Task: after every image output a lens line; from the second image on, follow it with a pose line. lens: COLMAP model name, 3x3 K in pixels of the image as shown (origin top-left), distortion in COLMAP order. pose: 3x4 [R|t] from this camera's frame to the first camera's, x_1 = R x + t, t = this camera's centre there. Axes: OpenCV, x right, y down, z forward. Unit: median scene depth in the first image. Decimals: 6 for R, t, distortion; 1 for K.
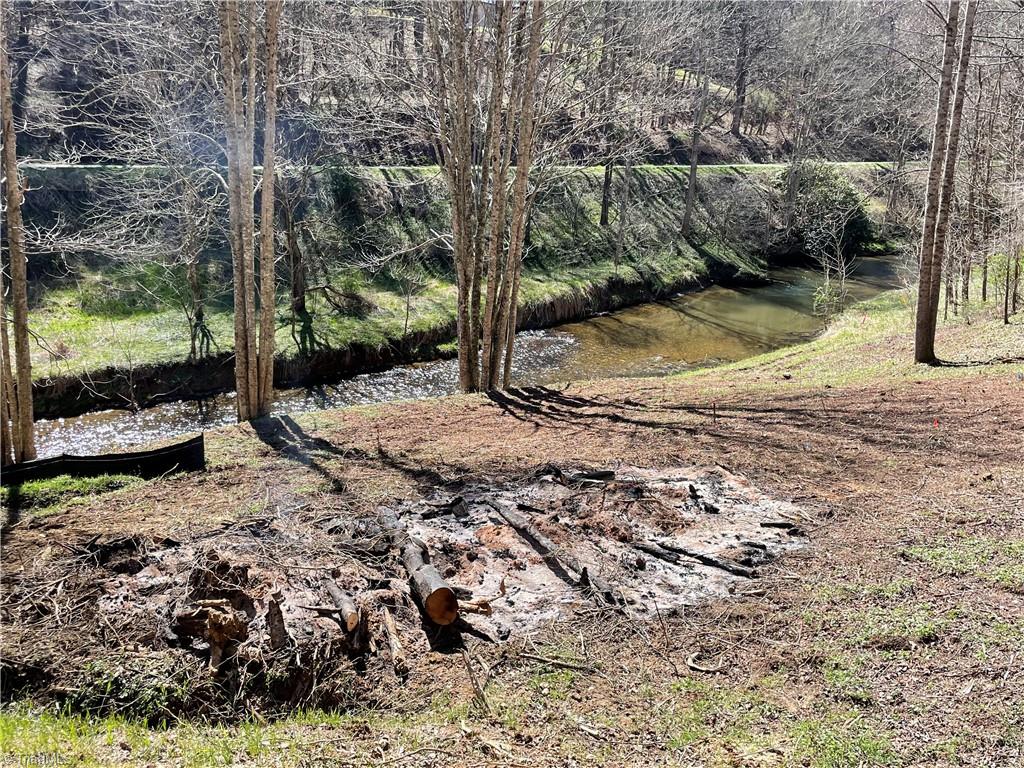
lens RADIAL K [[954.4, 0, 514.4], [0, 954.4, 390.2], [0, 0, 1]] dist [0.062206, 0.000000]
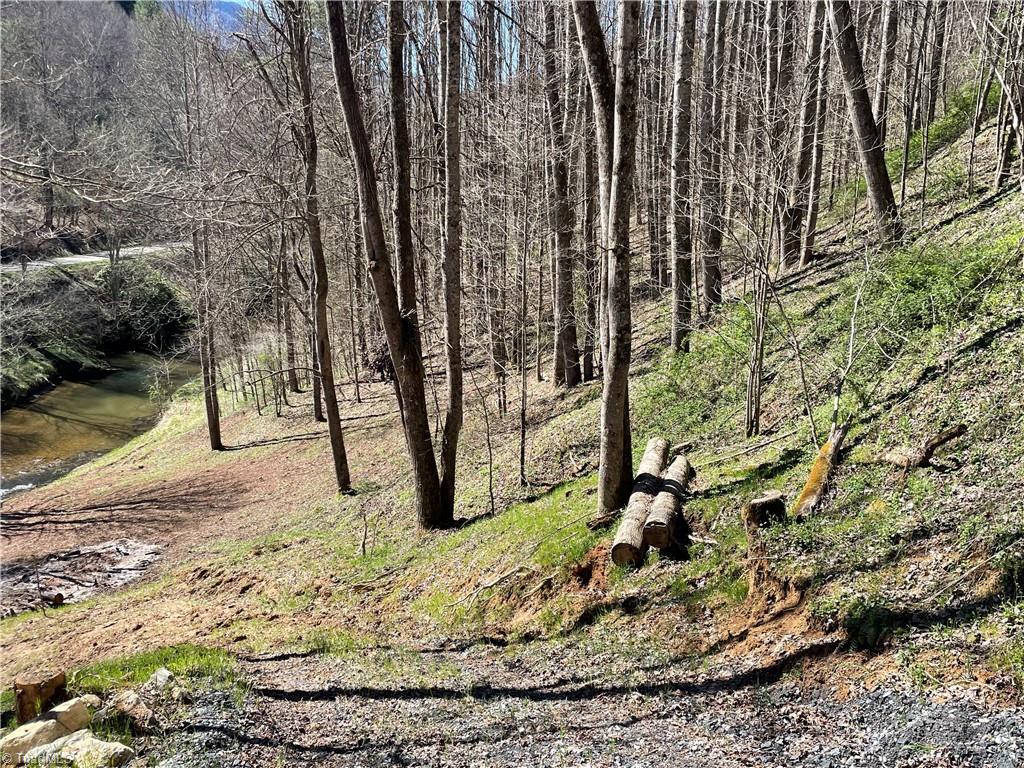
lens RADIAL K [[994.4, 0, 531.9], [0, 994.4, 371.7], [0, 0, 1]] dist [0.037625, 0.000000]
pose [[0.779729, -0.139382, 0.610407, -0.182396], [0.164261, 0.986297, 0.015387, -0.078664], [-0.604187, 0.088268, 0.791939, -0.651764]]
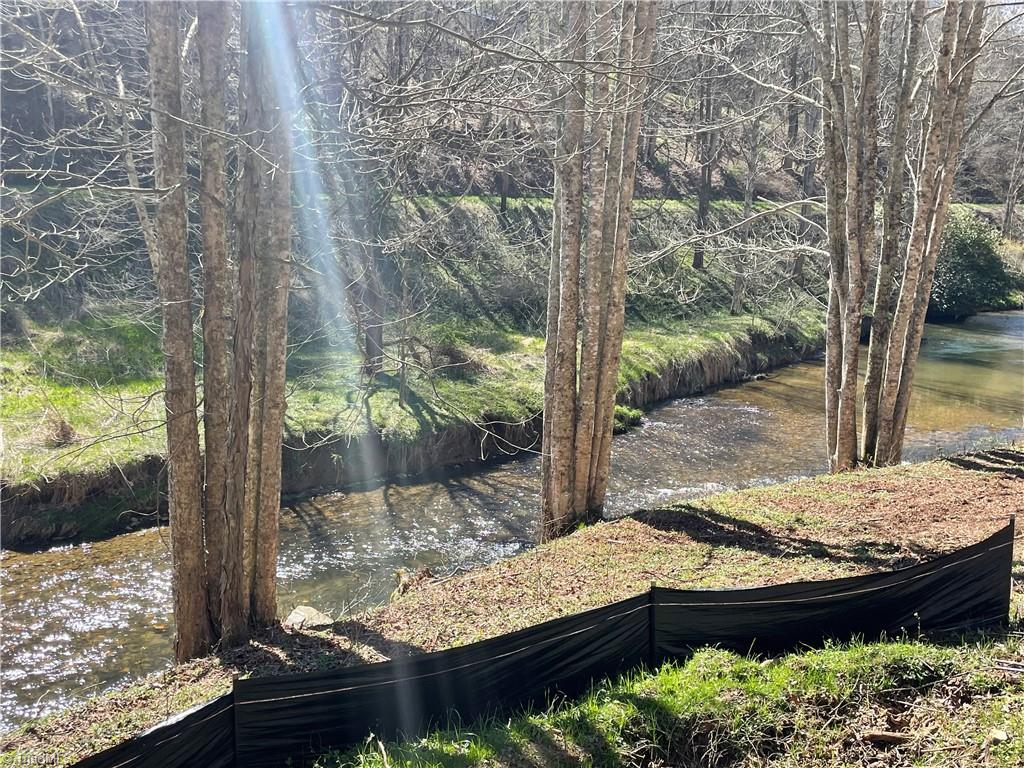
lens RADIAL K [[1125.4, 0, 512.3], [0, 1125.4, 386.4], [0, 0, 1]] dist [0.105587, 0.000000]
pose [[0.995753, -0.025655, 0.088413, -0.247998], [0.034966, 0.993812, -0.105428, 0.015360], [-0.085161, 0.108071, 0.990489, 0.261194]]
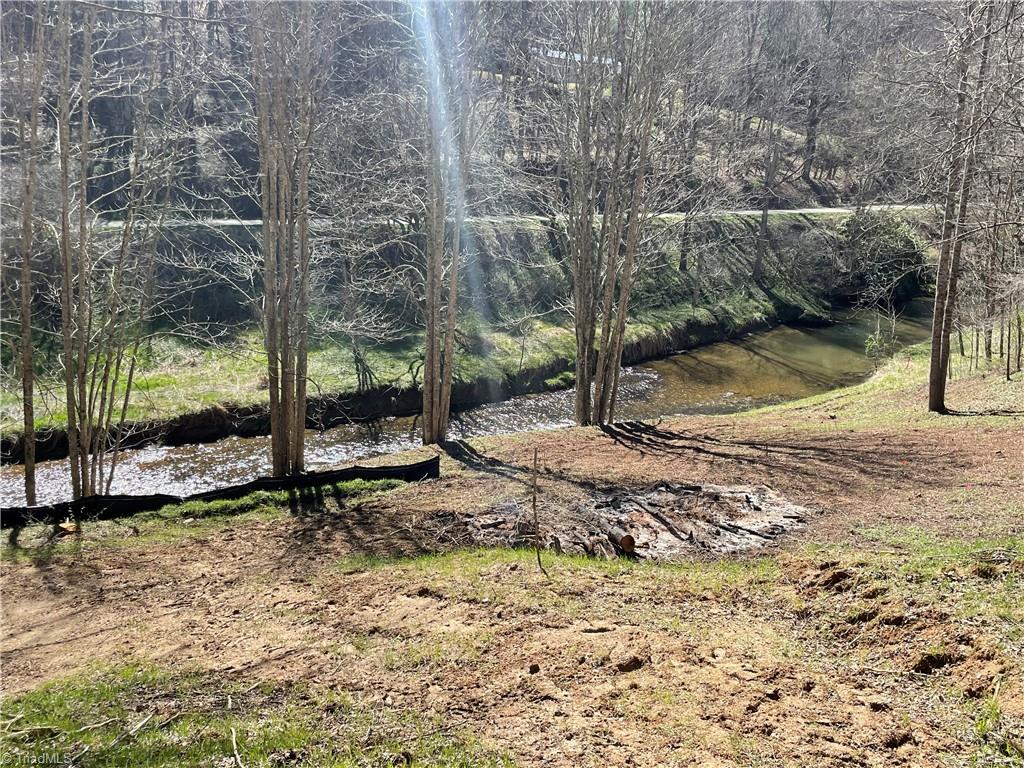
lens RADIAL K [[954.4, 0, 514.2], [0, 954.4, 375.1], [0, 0, 1]] dist [0.062206, 0.000000]
pose [[0.997158, 0.019620, -0.072736, -0.038755], [-0.021813, 0.999327, -0.029475, -0.019748], [0.072109, 0.030978, 0.996916, -0.262291]]
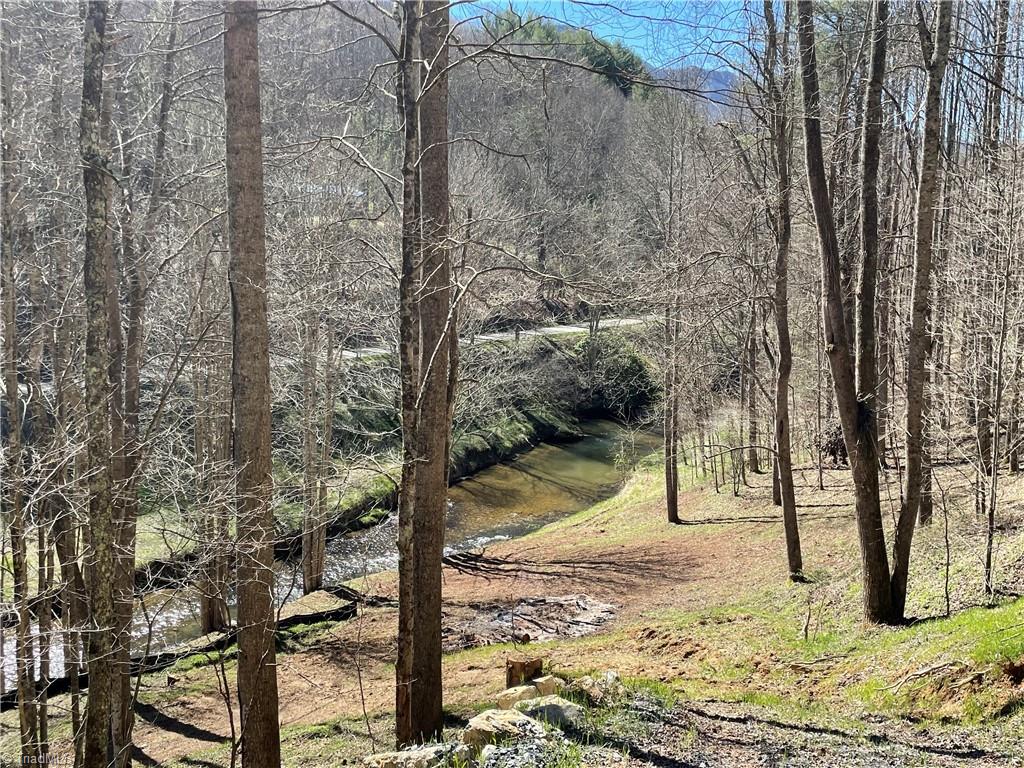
lens RADIAL K [[1061.0, 0, 523.9], [0, 1061.0, 352.2], [0, 0, 1]] dist [0.105987, 0.000000]
pose [[0.976222, -0.043080, 0.212448, -0.202697], [0.072816, 0.988276, -0.134195, -0.072605], [-0.204176, 0.146474, 0.967914, -0.715356]]
